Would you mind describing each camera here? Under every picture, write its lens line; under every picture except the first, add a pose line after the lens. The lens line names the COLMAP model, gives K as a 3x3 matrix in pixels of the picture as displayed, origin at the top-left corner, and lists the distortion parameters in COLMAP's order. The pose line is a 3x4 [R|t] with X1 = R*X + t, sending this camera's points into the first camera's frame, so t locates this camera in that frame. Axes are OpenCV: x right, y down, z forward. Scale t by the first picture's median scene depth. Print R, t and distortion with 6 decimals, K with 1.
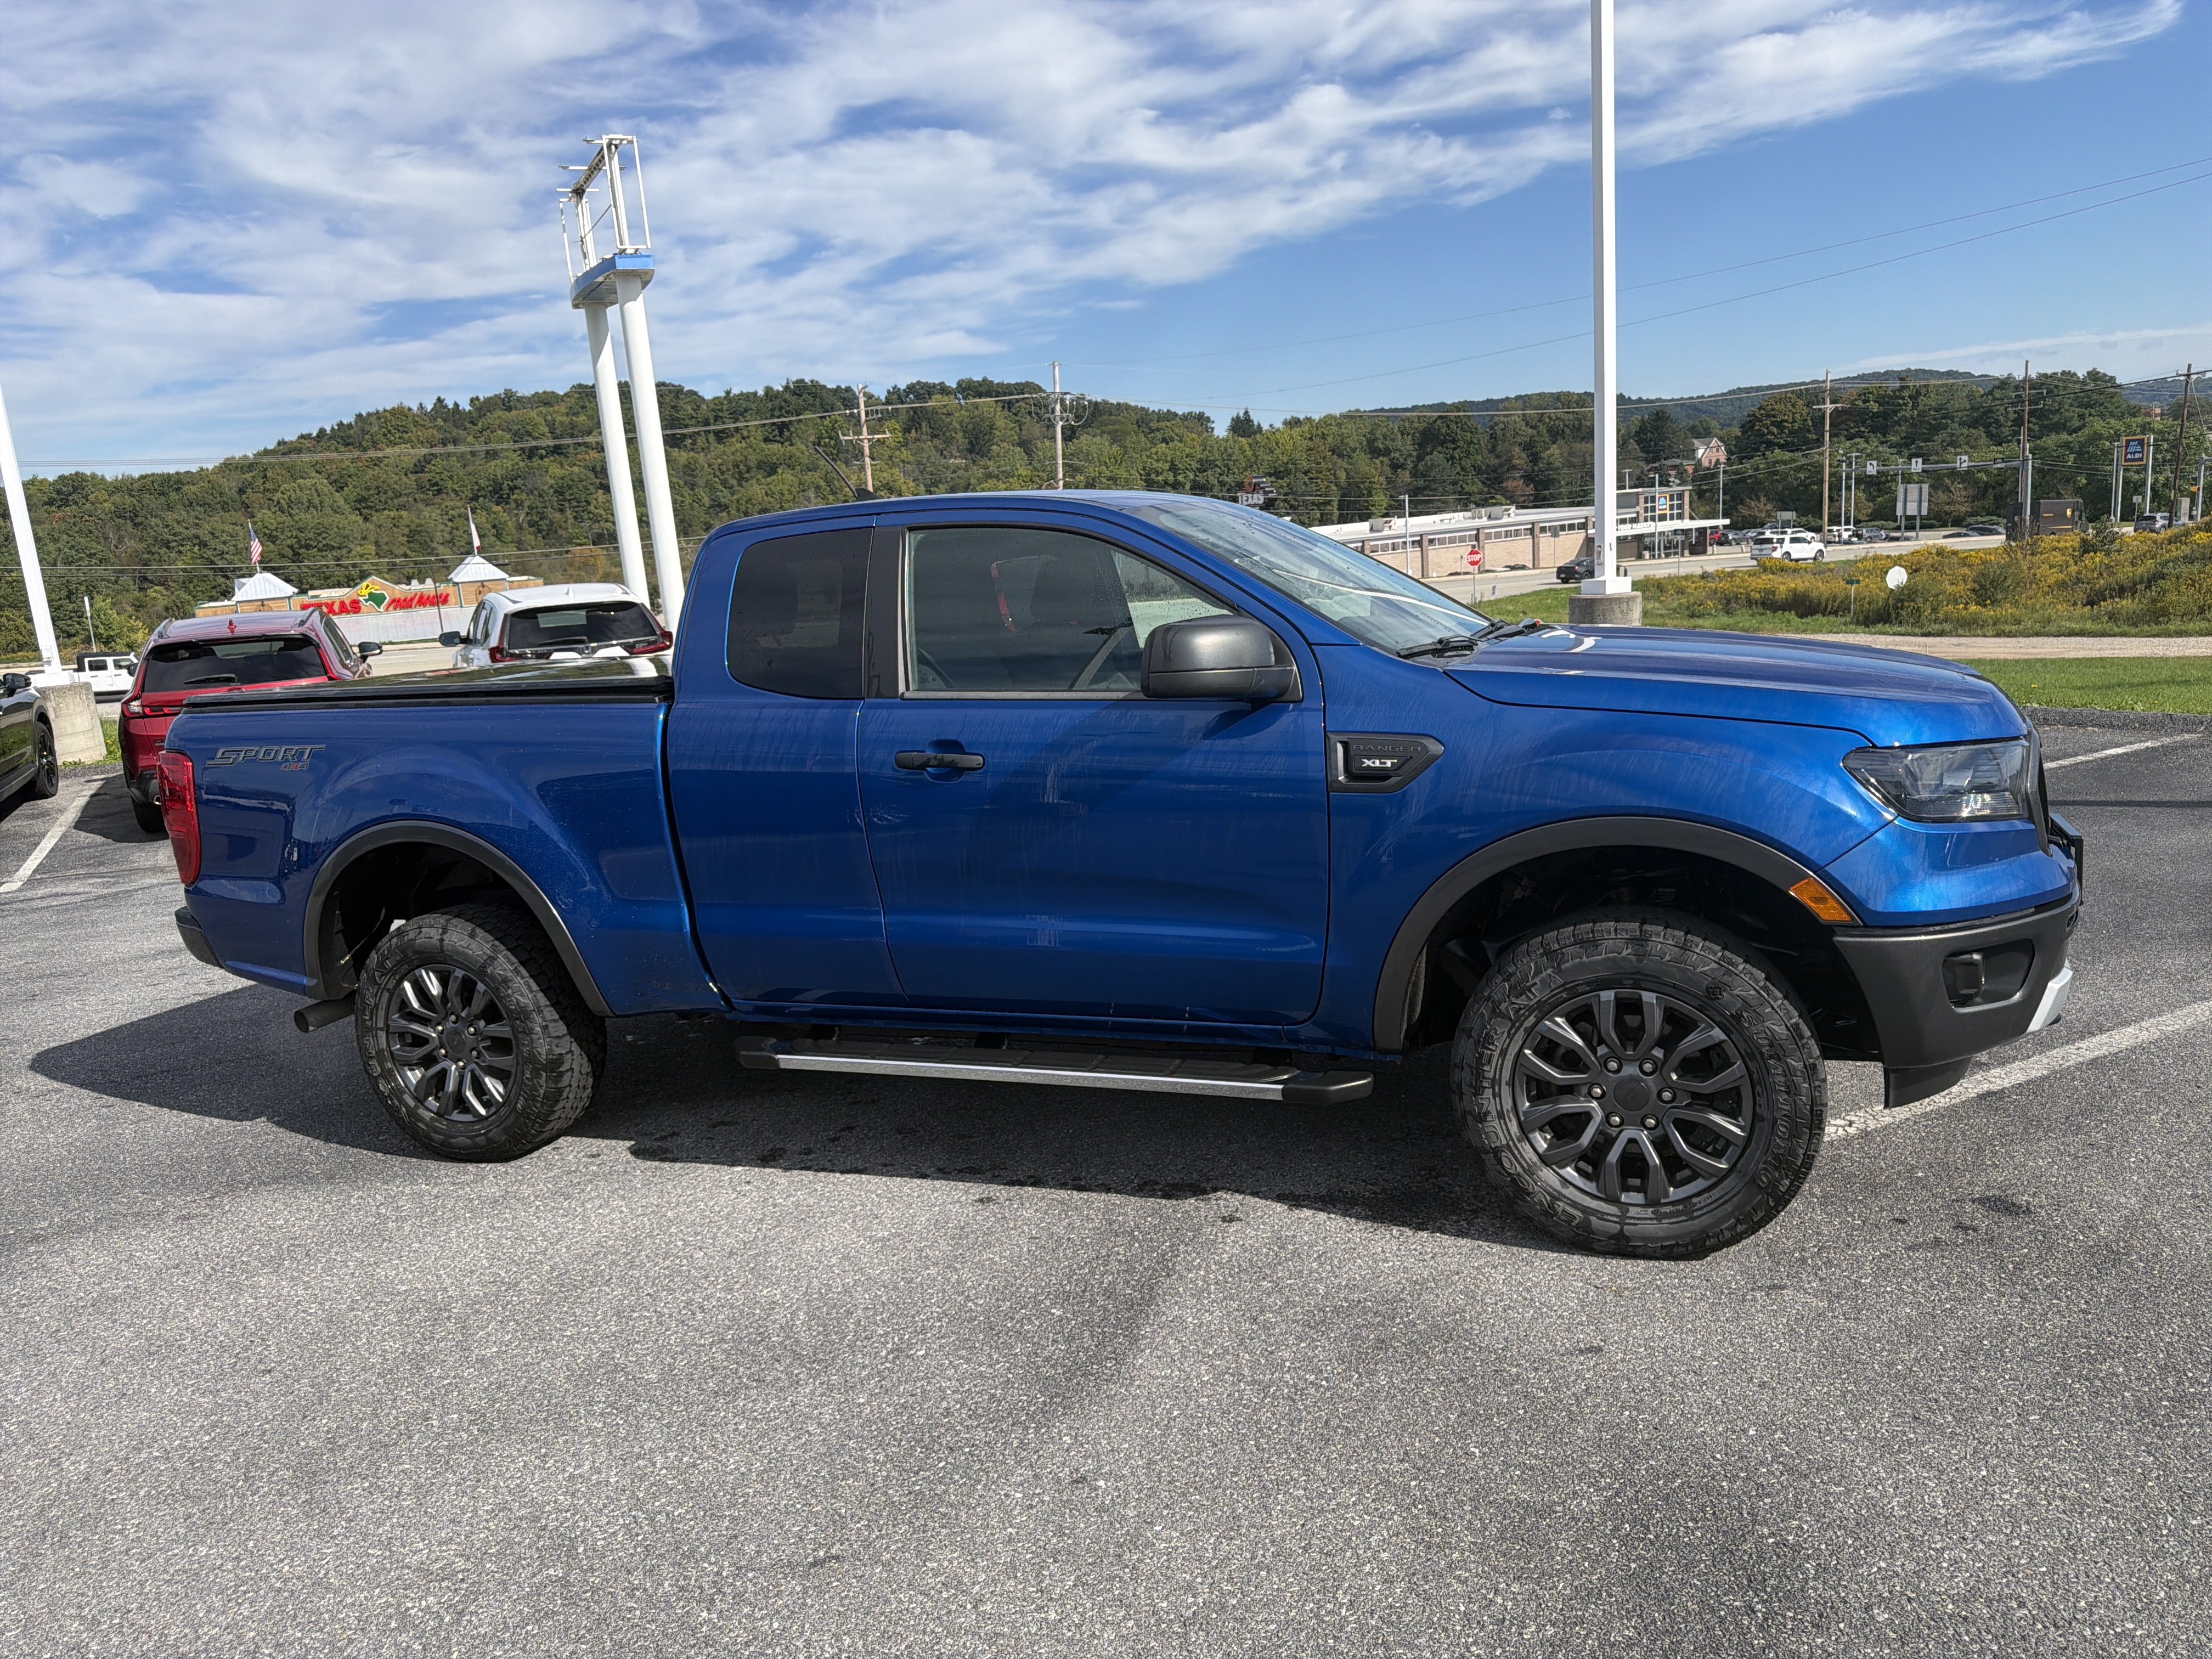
lens RADIAL K [[1564.9, 0, 1114.3], [0, 1564.9, 836.4], [0, 0, 1]] dist [0.067544, -0.079776]
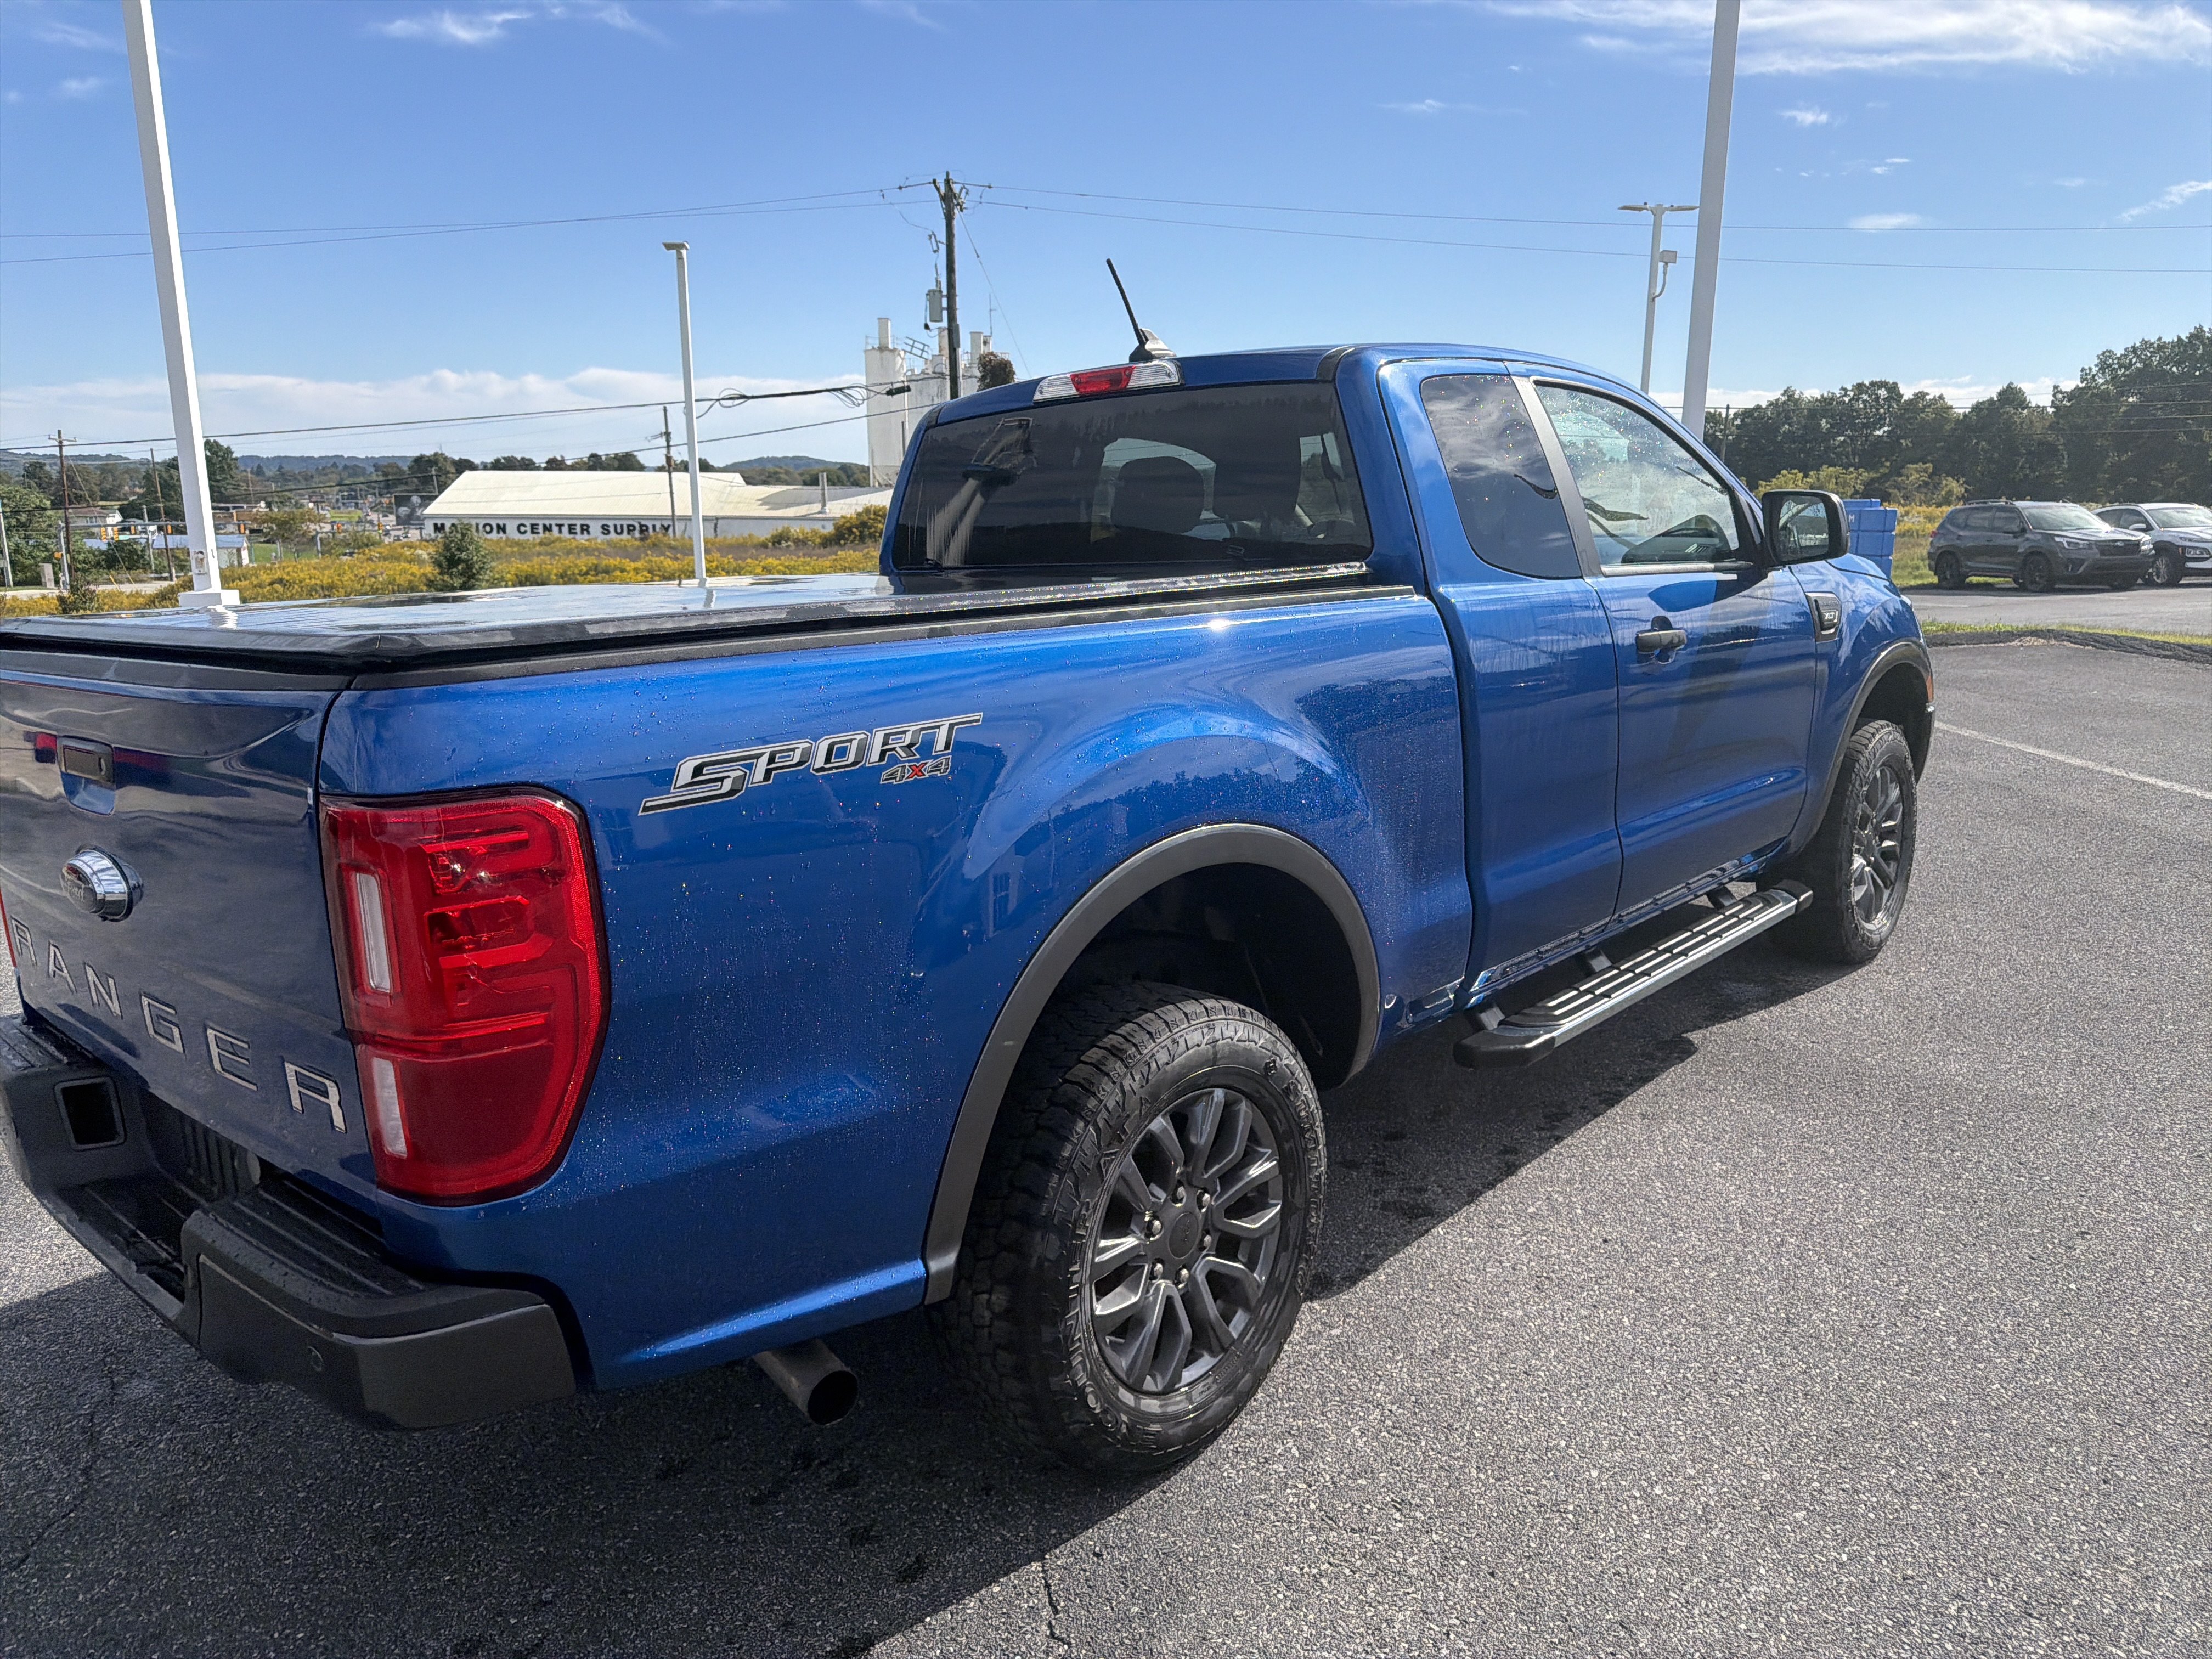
lens RADIAL K [[1573.5, 0, 1114.6], [0, 1573.5, 832.3], [0, 0, 1]] dist [0.032320, -0.039411]
pose [[0.350408, -0.128643, 0.927721, -0.934583], [0.171041, 0.982655, 0.071657, -0.051301], [-0.920847, 0.133569, 0.366333, 0.825610]]
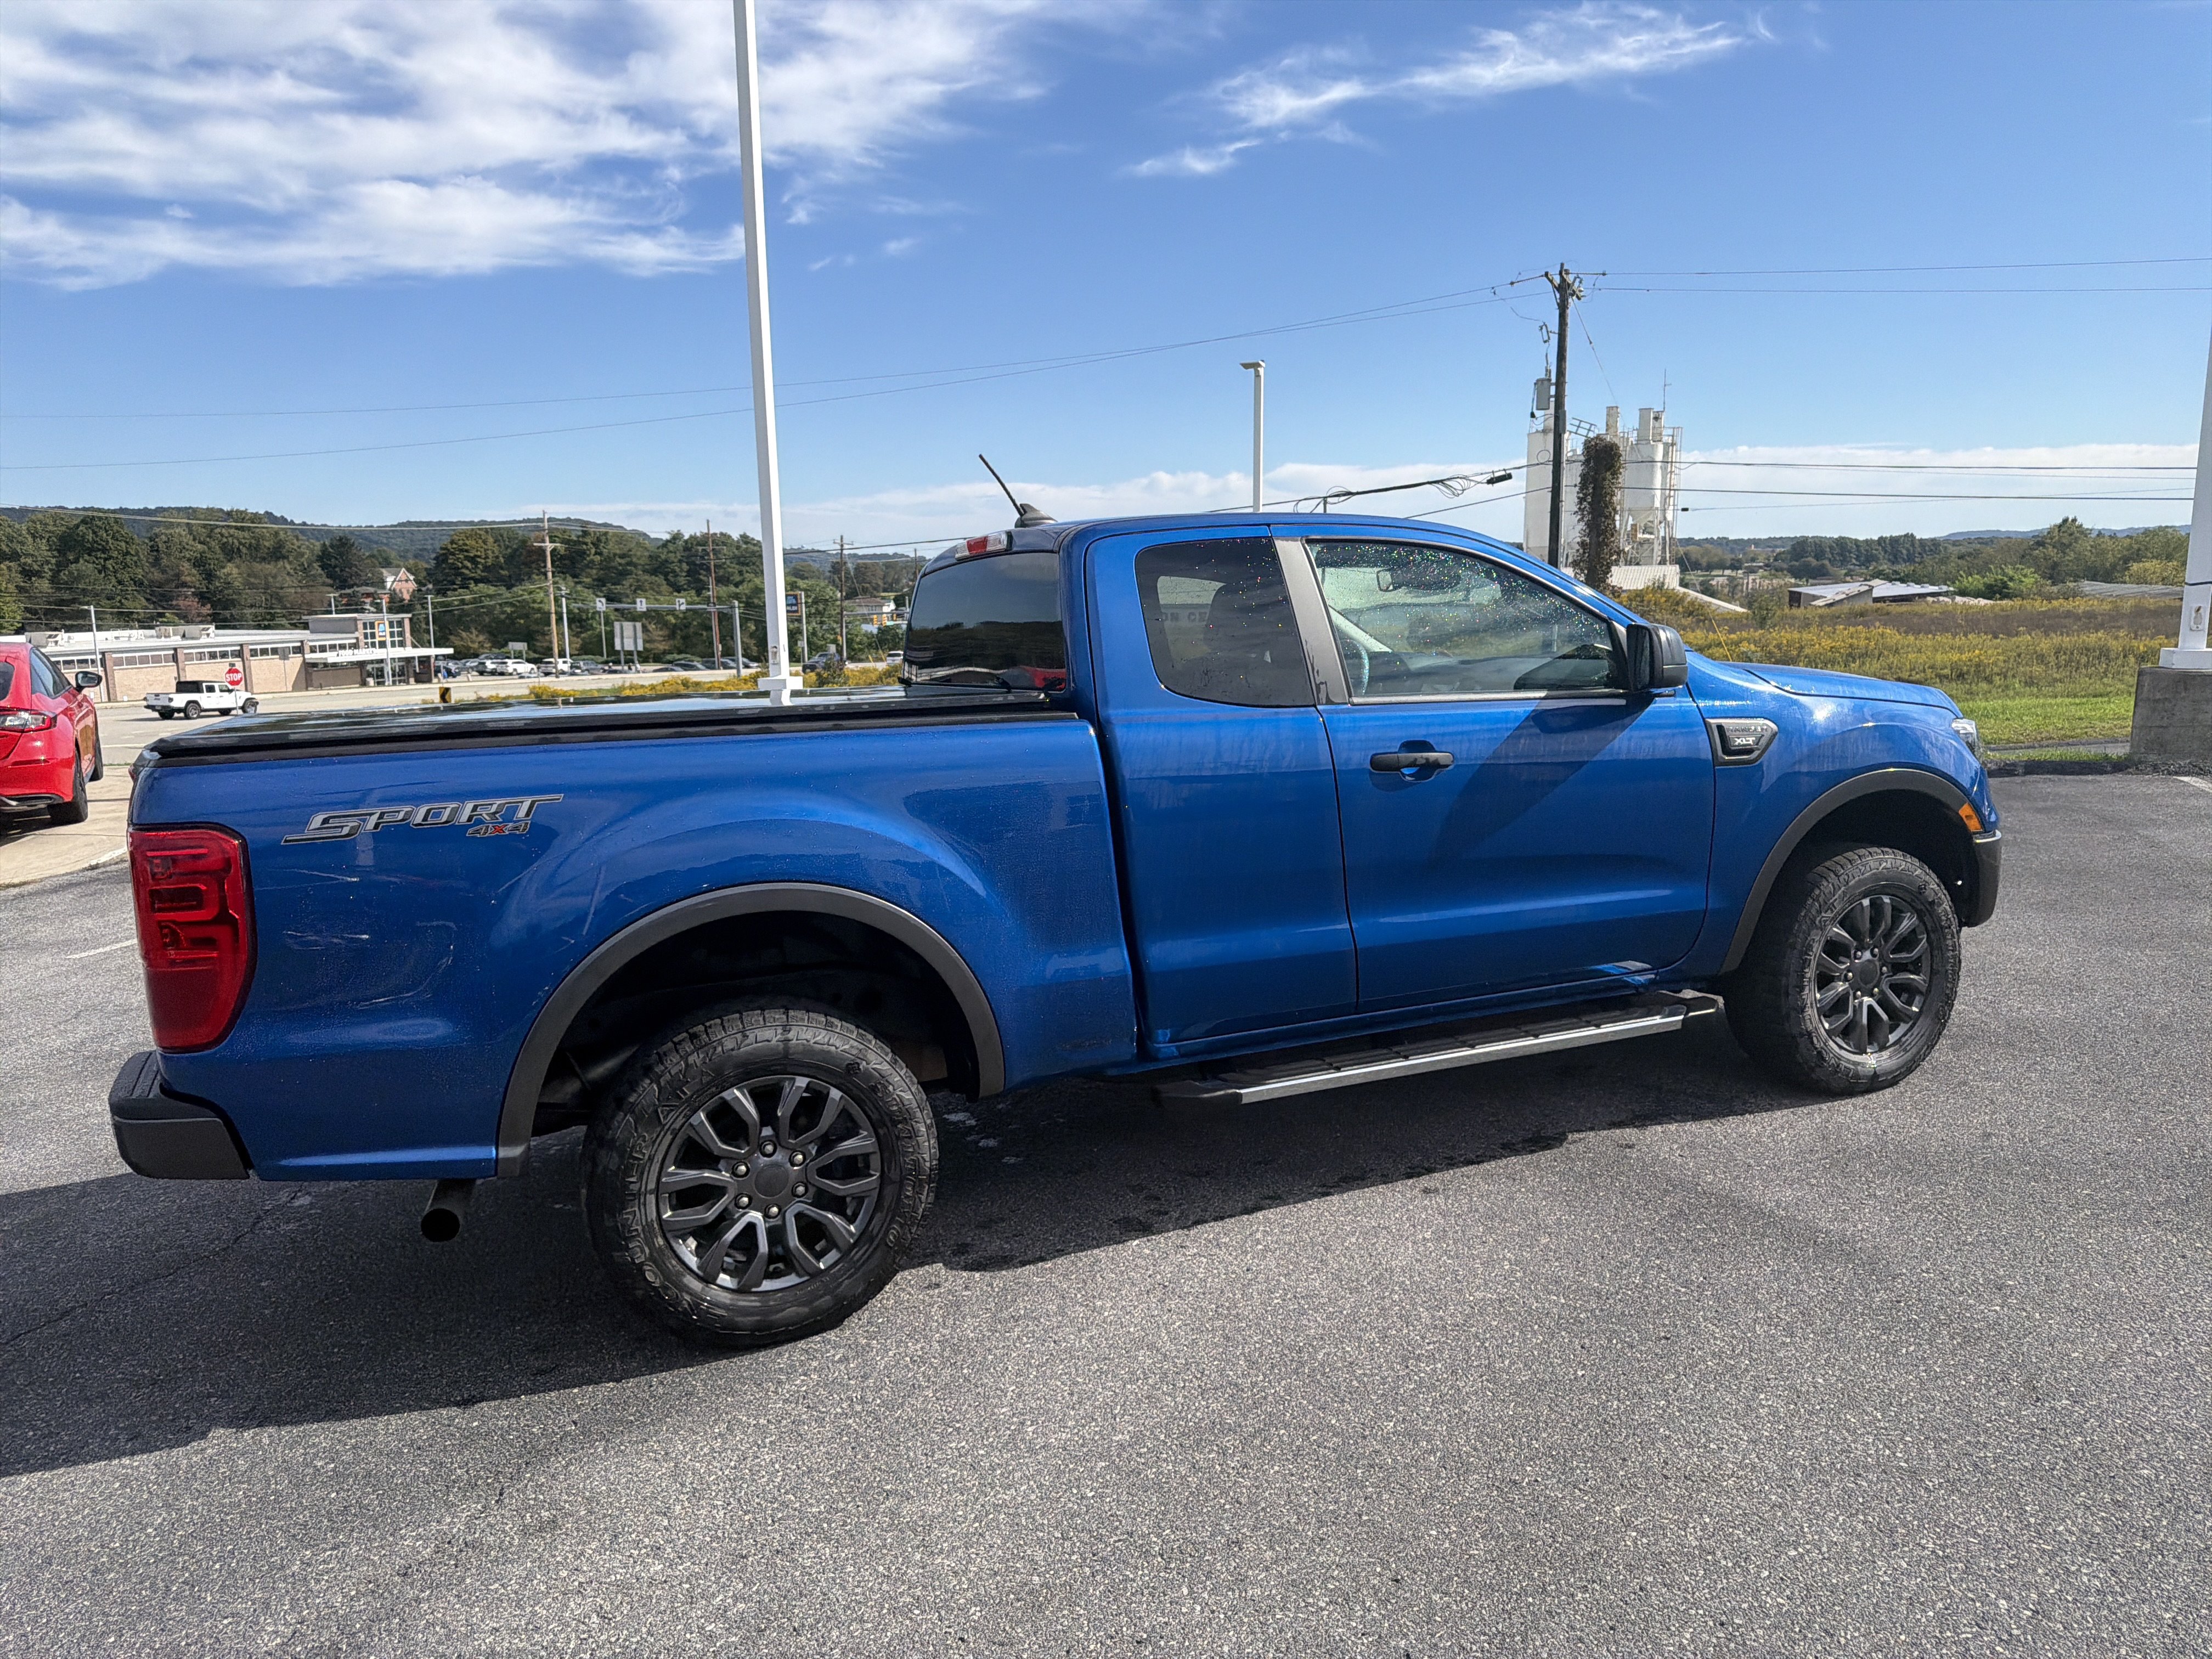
lens RADIAL K [[1564.9, 0, 1114.3], [0, 1564.9, 836.4], [0, 0, 1]] dist [0.067544, -0.079776]
pose [[0.703219, -0.055859, 0.708776, -0.842238], [0.114349, 0.992817, -0.035207, 0.012979], [-0.701718, 0.105806, 0.704555, 0.353350]]
